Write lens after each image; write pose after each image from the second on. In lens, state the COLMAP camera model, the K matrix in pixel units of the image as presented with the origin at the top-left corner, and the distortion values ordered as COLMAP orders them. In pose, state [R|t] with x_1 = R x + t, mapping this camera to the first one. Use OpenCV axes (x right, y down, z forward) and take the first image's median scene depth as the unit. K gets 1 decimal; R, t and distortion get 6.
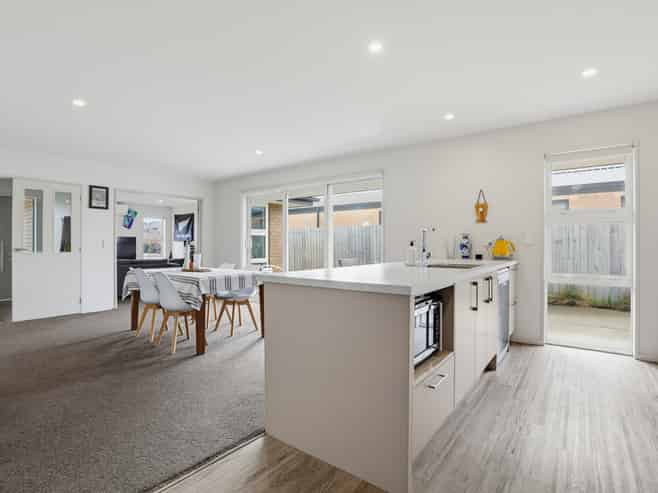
lens RADIAL K [[344.5, 0, 329.0], [0, 344.5, 244.4], [0, 0, 1]] dist [-0.003112, -0.000284]
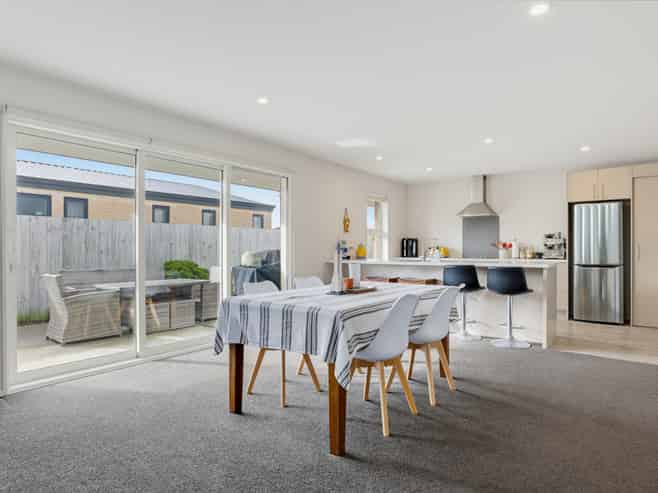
lens RADIAL K [[408.9, 0, 329.6], [0, 408.9, 248.5], [0, 0, 1]] dist [0.006286, -0.000171]
pose [[-0.020044, -0.005974, 0.999781, -1.189653], [0.005849, 0.999964, 0.006093, -0.009841], [-0.999782, 0.005970, -0.020009, 1.101802]]
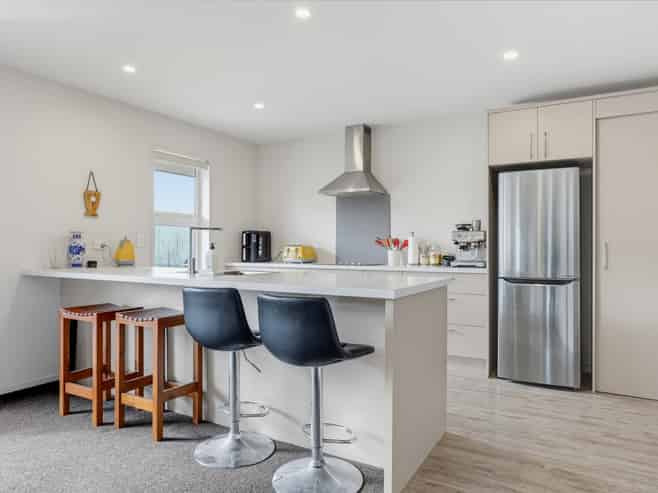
lens RADIAL K [[446.5, 0, 328.2], [0, 446.5, 243.9], [0, 0, 1]] dist [-0.022501, -0.001019]
pose [[-0.110788, 0.001888, 0.993842, -0.547777], [0.001072, 0.999998, -0.001781, -0.003924], [-0.993844, 0.000869, -0.110789, 0.607475]]
